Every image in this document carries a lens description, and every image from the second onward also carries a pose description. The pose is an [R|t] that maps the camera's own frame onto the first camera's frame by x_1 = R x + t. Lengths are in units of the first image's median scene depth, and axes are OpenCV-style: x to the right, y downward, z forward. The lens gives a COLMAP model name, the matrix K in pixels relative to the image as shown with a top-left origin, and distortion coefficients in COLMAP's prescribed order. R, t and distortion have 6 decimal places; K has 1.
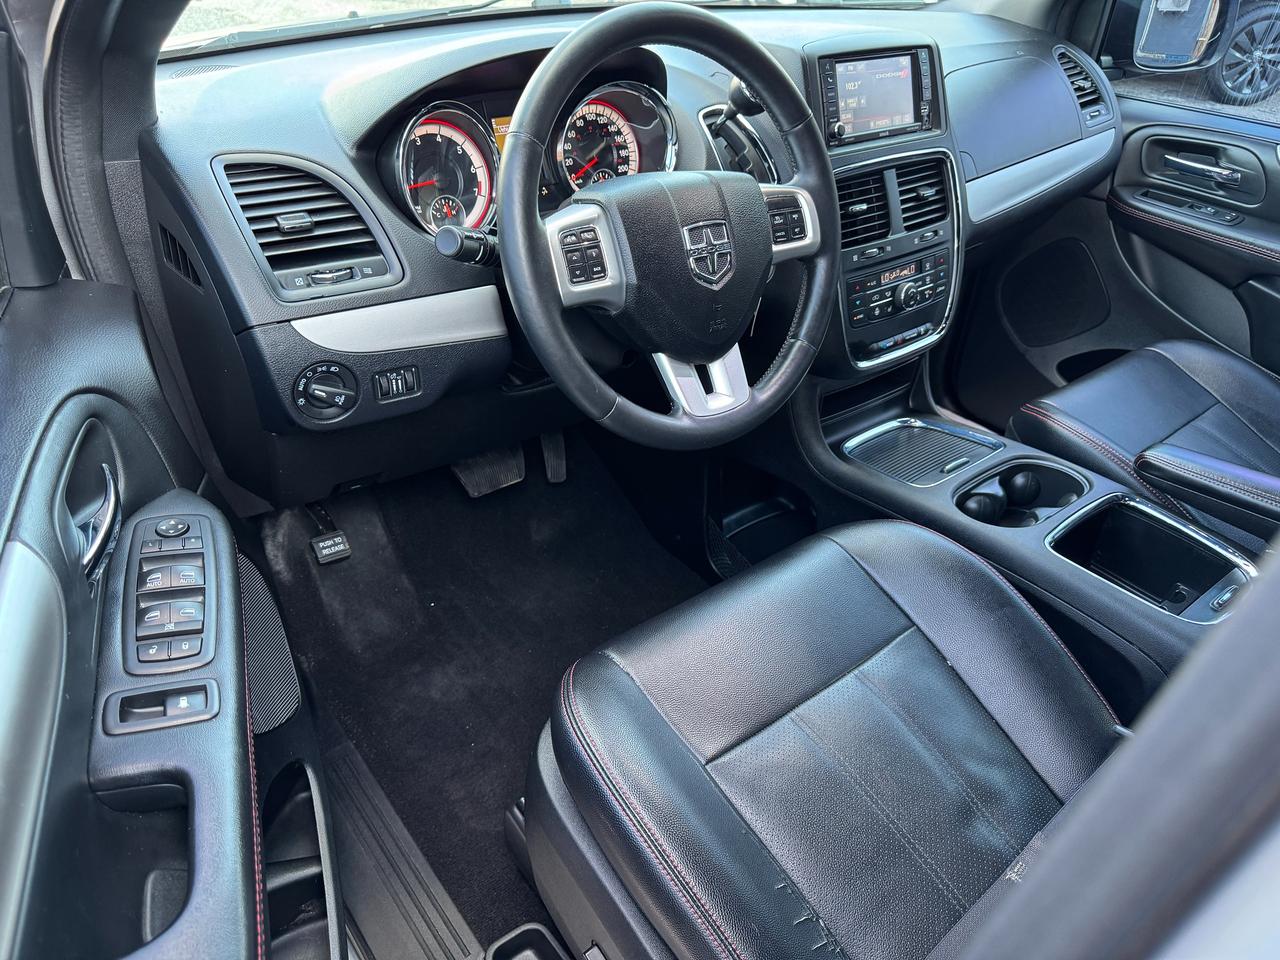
lens RADIAL K [[879.5, 0, 639.1], [0, 879.5, 472.6], [0, 0, 1]] dist [0.023341, -0.016198]
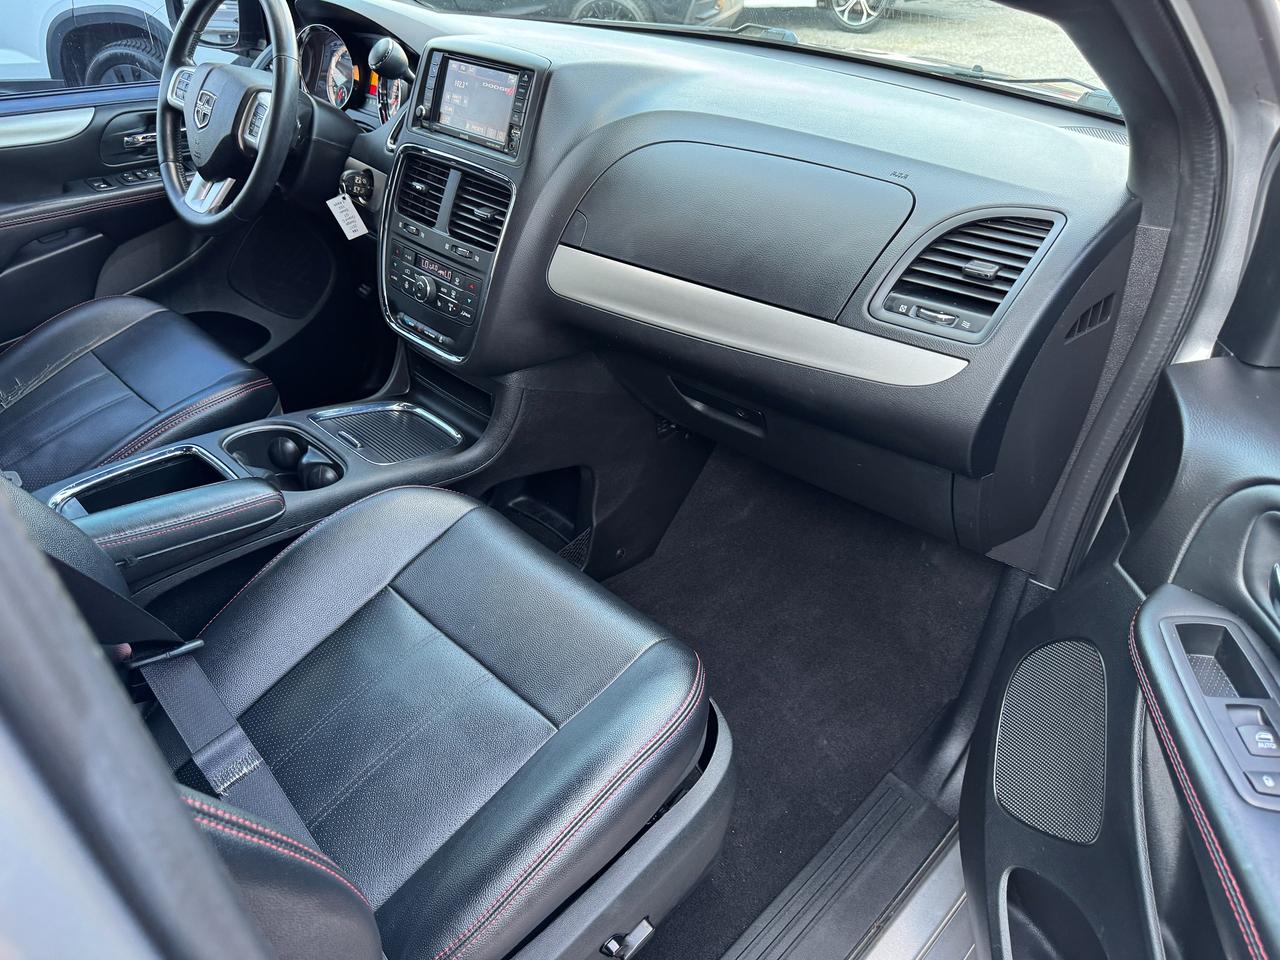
lens RADIAL K [[879.5, 0, 631.7], [0, 879.5, 489.1], [0, 0, 1]] dist [0.023341, -0.016198]
pose [[0.101605, 0.516008, -0.850537, 1.377871], [-0.579203, 0.725796, 0.371138, -0.574767], [0.808826, 0.454924, 0.372618, 0.948677]]
